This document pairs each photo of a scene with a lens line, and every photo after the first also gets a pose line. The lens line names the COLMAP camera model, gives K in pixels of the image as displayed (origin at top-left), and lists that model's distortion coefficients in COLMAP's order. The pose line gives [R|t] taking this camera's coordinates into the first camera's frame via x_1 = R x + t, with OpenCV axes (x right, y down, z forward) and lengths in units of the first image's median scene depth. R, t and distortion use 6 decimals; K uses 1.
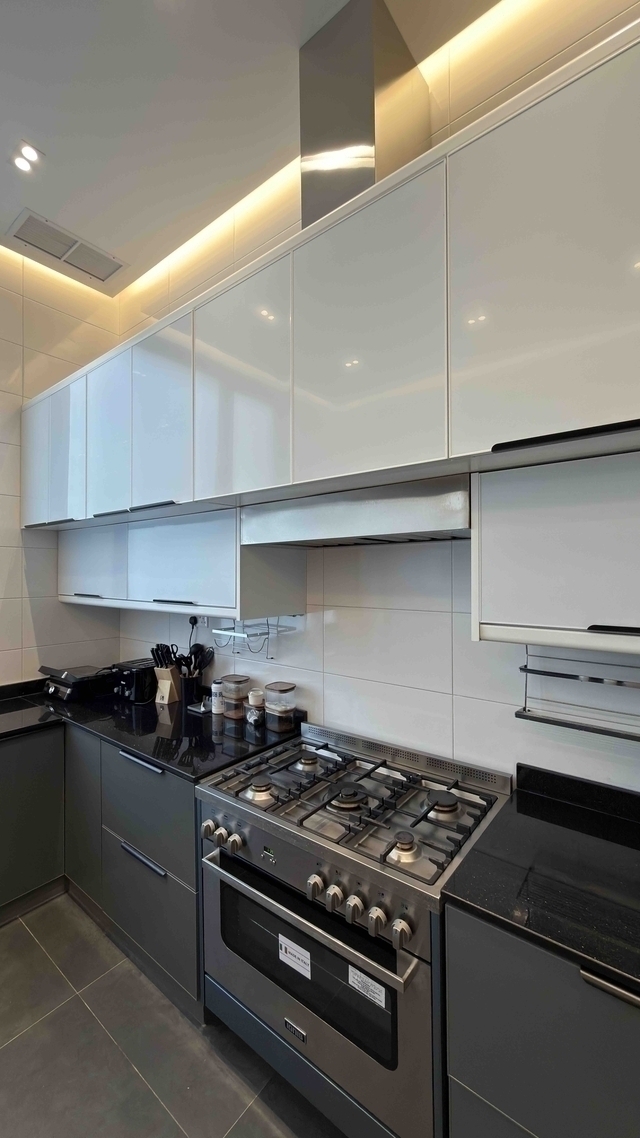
lens RADIAL K [[452.5, 0, 320.0], [0, 452.5, 569.0], [0, 0, 1]] dist [-0.003522, -0.000308]
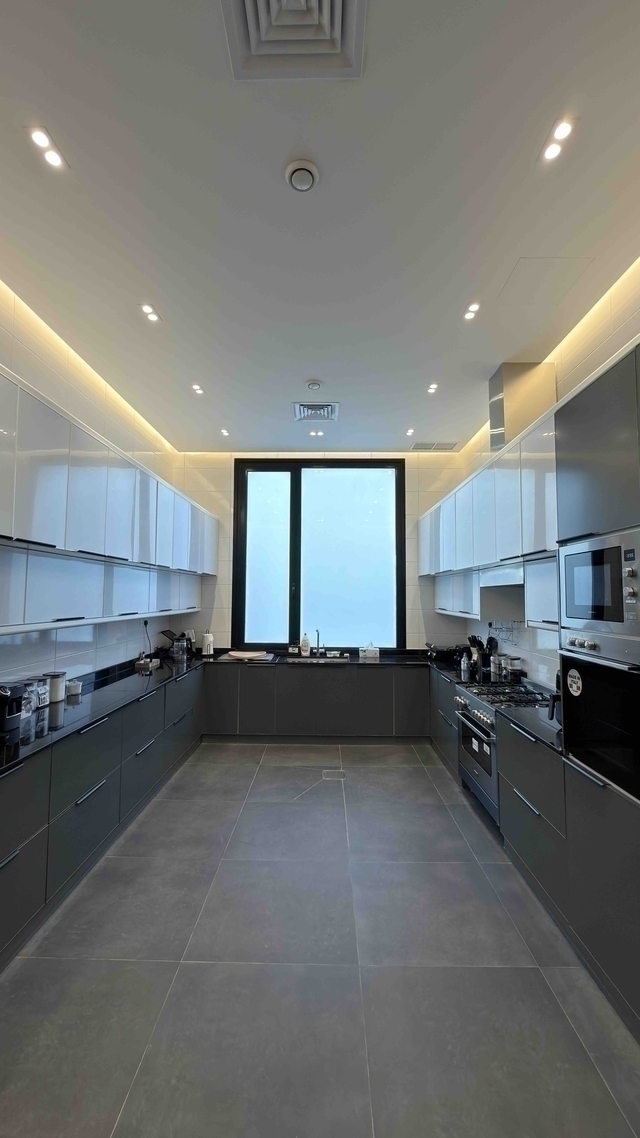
lens RADIAL K [[452.5, 0, 320.0], [0, 452.5, 569.0], [0, 0, 1]] dist [-0.003522, -0.000308]
pose [[0.608945, -0.043069, -0.792042, 0.975891], [0.001148, 0.998572, -0.053417, -0.019740], [0.793212, 0.031619, 0.608125, -0.870891]]
